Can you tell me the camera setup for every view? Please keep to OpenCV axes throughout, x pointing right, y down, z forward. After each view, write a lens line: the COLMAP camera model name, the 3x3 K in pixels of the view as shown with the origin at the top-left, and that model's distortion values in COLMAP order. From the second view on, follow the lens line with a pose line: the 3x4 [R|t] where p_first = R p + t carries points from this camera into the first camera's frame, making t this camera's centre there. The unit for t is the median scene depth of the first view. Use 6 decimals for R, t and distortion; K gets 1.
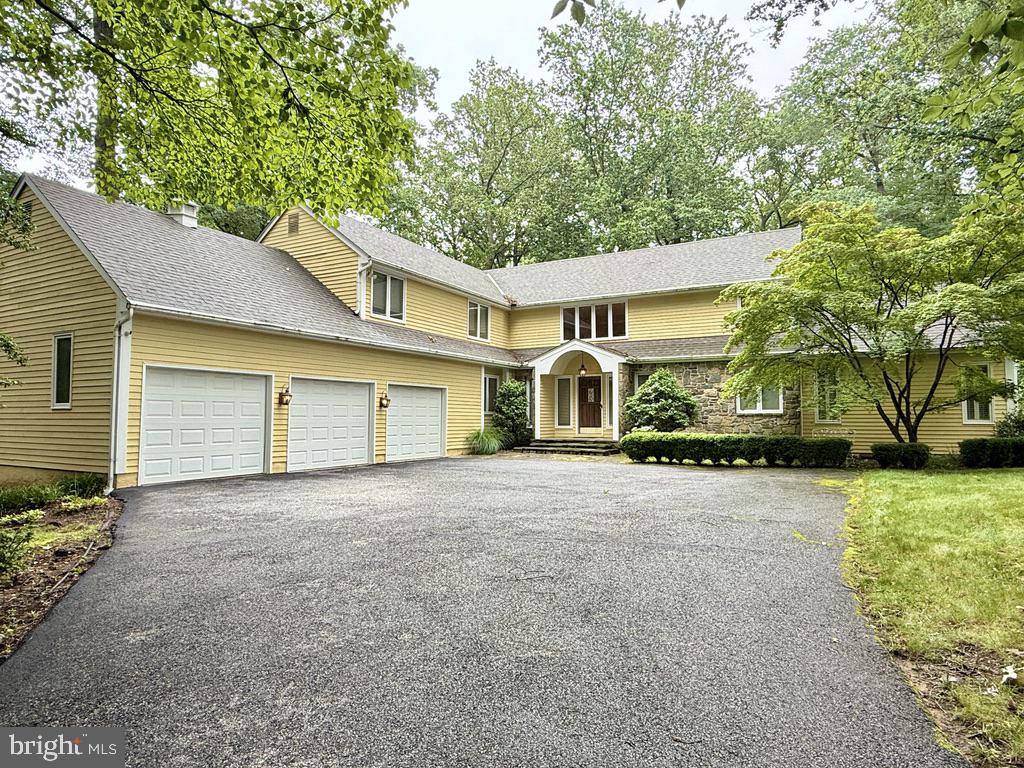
lens RADIAL K [[604.7, 0, 513.1], [0, 604.7, 383.9], [0, 0, 1]] dist [0.002514, 0.000006]
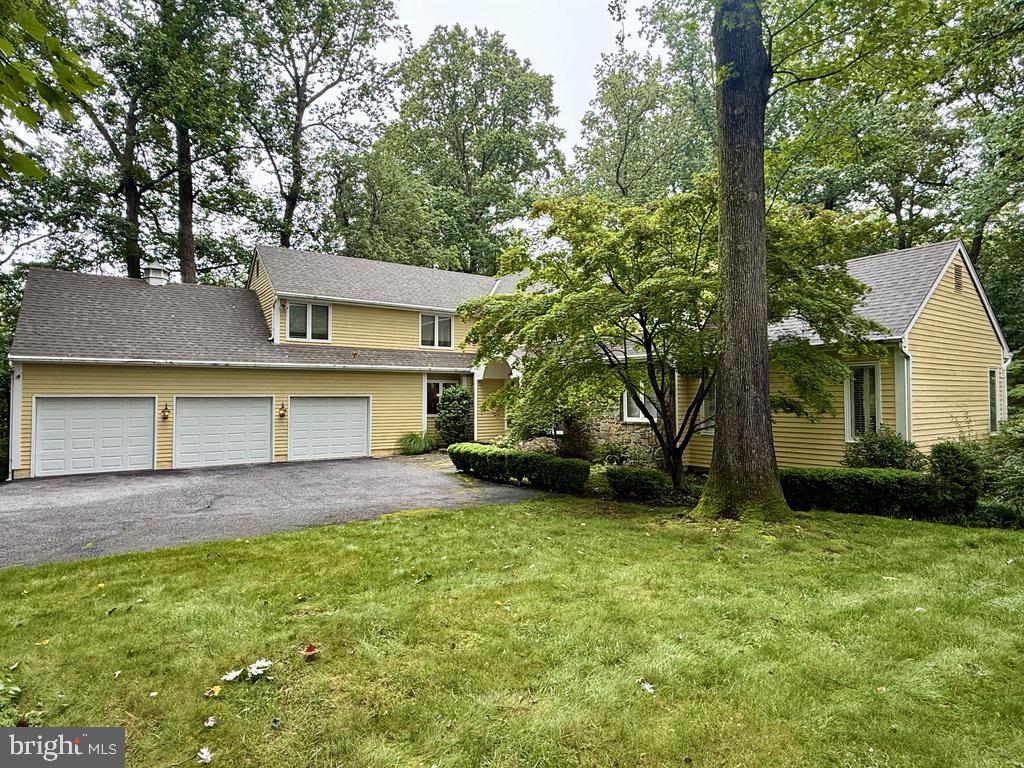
lens RADIAL K [[575.1, 0, 509.5], [0, 575.1, 383.4], [0, 0, 1]] dist [-0.000078, -0.000015]
pose [[0.893009, -0.017484, -0.449699, 0.582138], [0.031554, 0.999218, 0.023812, -0.033074], [0.448931, -0.035454, 0.892863, 0.140401]]
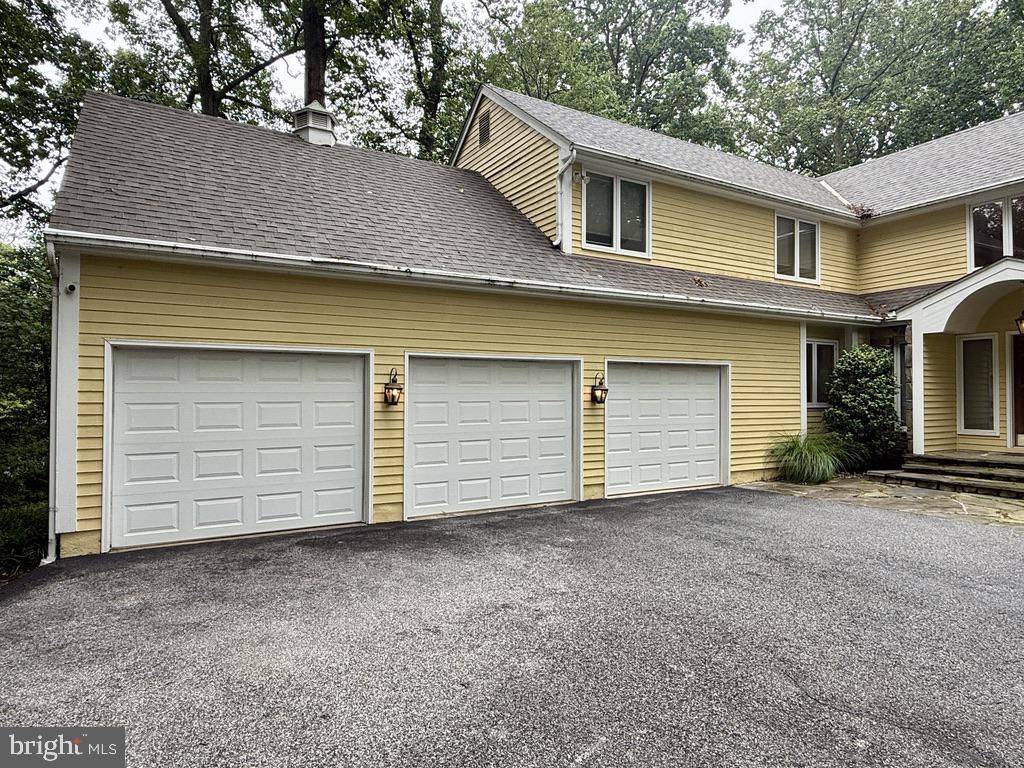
lens RADIAL K [[616.5, 0, 511.7], [0, 616.5, 386.1], [0, 0, 1]] dist [-0.001690, 0.000198]
pose [[0.858047, -0.009328, -0.513486, 0.012622], [0.031332, 0.998923, 0.034209, 0.000443], [0.512614, -0.045442, 0.857416, 0.372899]]
